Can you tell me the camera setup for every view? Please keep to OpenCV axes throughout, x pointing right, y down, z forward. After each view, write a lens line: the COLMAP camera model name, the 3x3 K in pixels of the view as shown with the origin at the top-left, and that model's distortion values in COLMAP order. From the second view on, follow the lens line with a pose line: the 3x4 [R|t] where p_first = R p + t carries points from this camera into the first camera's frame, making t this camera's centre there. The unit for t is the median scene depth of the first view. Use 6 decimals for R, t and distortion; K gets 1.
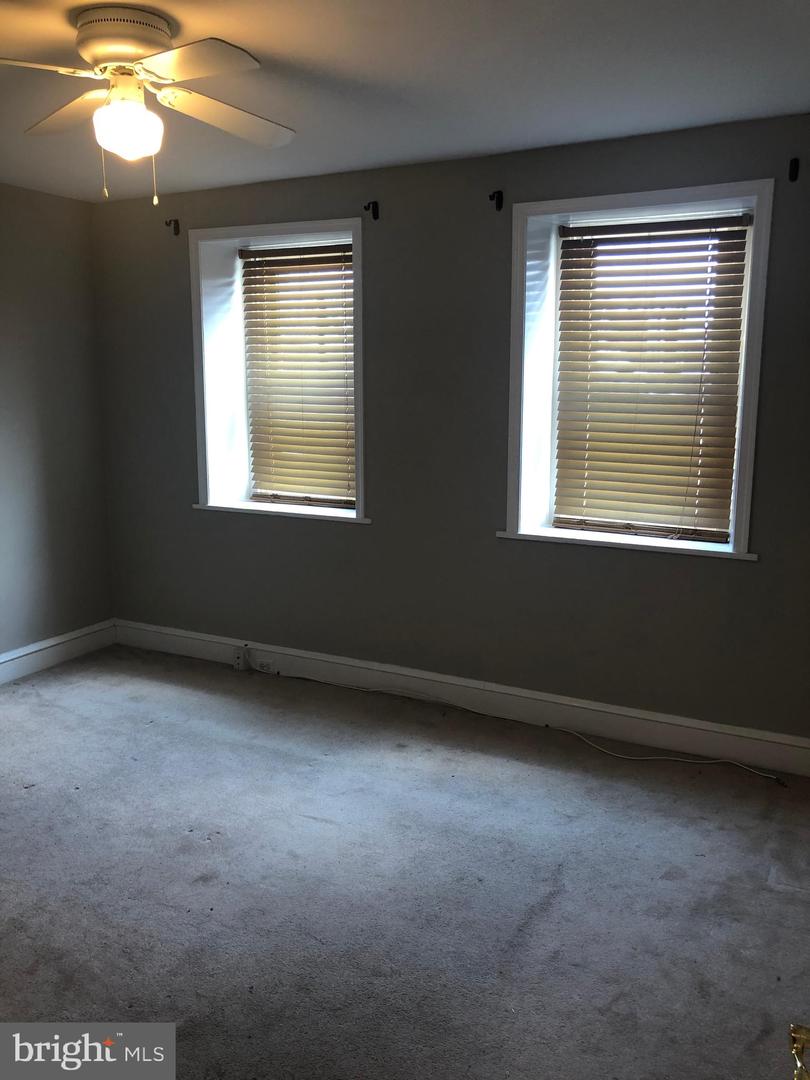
lens RADIAL K [[885.9, 0, 405.0], [0, 885.9, 540.0], [0, 0, 1]] dist [0.004806, 0.002319]
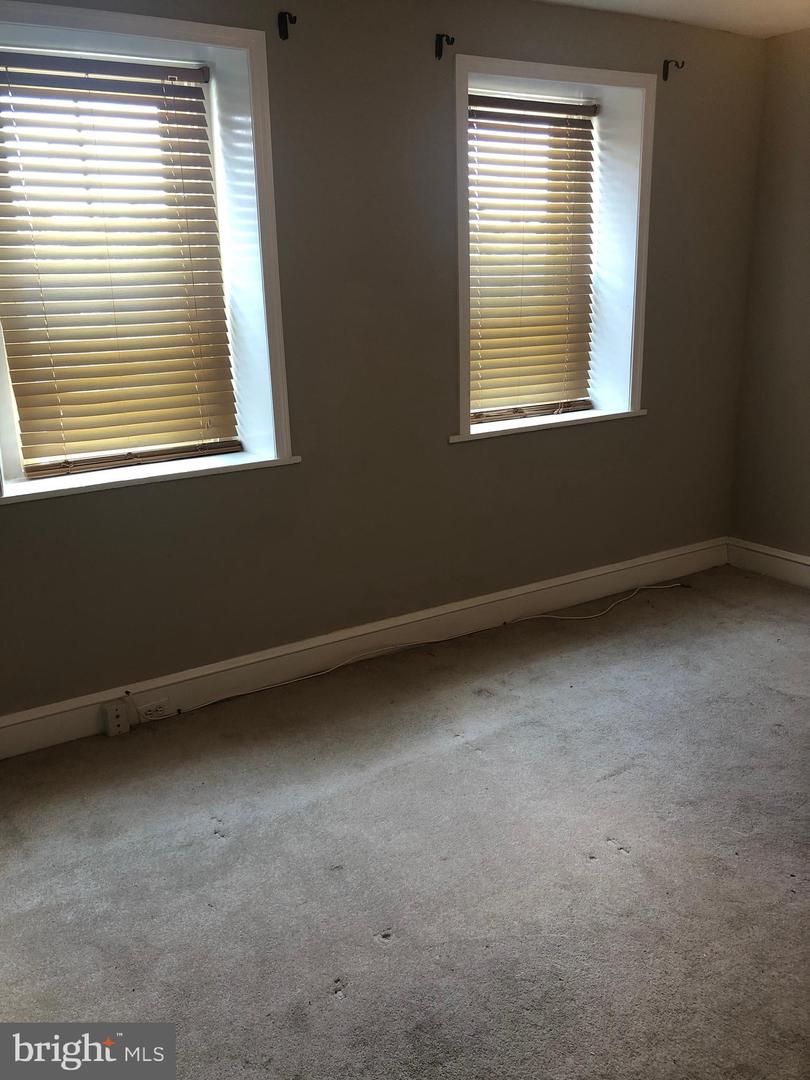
lens RADIAL K [[880.4, 0, 405.0], [0, 880.4, 540.0], [0, 0, 1]] dist [0.105897, -0.236112]
pose [[0.515414, -0.252534, 0.818886, -0.709794], [0.195458, 0.965047, 0.174585, -0.077003], [-0.834353, 0.070074, 0.546759, 0.573646]]
